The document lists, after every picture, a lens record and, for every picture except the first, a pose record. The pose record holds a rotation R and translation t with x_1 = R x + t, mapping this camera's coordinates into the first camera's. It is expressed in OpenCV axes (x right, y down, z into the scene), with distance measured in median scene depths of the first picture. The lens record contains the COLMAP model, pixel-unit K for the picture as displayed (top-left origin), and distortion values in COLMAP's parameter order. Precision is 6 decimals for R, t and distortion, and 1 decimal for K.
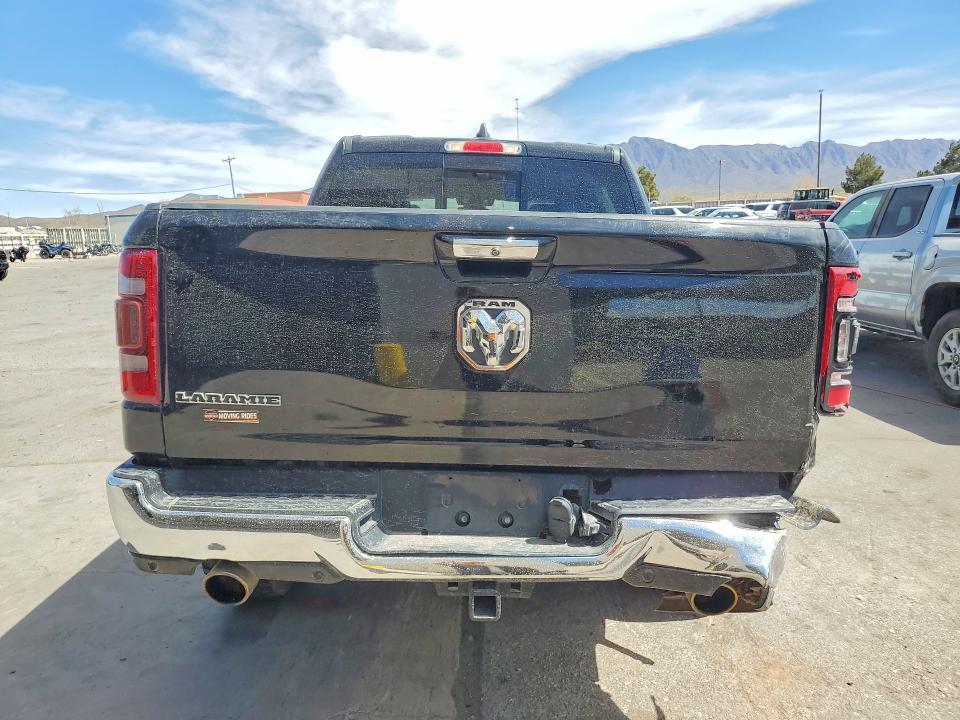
lens RADIAL K [[820.6, 0, 480.0], [0, 820.6, 360.0], [0, 0, 1]] dist [0.030915, -0.011006]
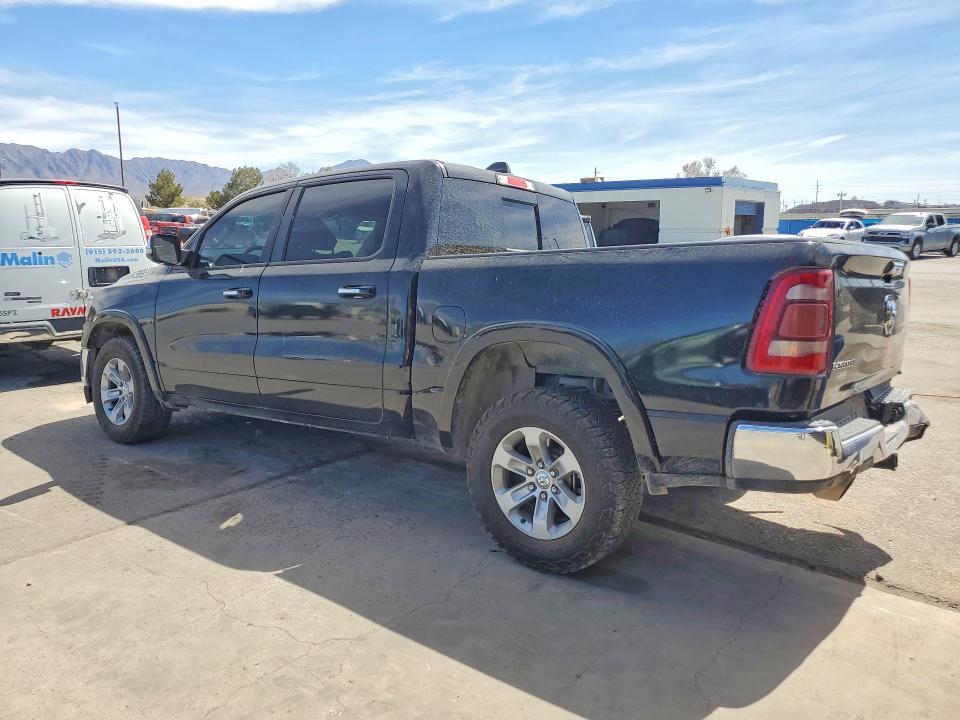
lens RADIAL K [[820.6, 0, 480.0], [0, 820.6, 360.0], [0, 0, 1]] dist [0.030915, -0.011006]
pose [[0.572790, -0.091030, 0.814632, -0.153832], [0.098832, 0.994234, 0.041608, -0.007724], [-0.813722, 0.056679, 0.578484, 0.051761]]
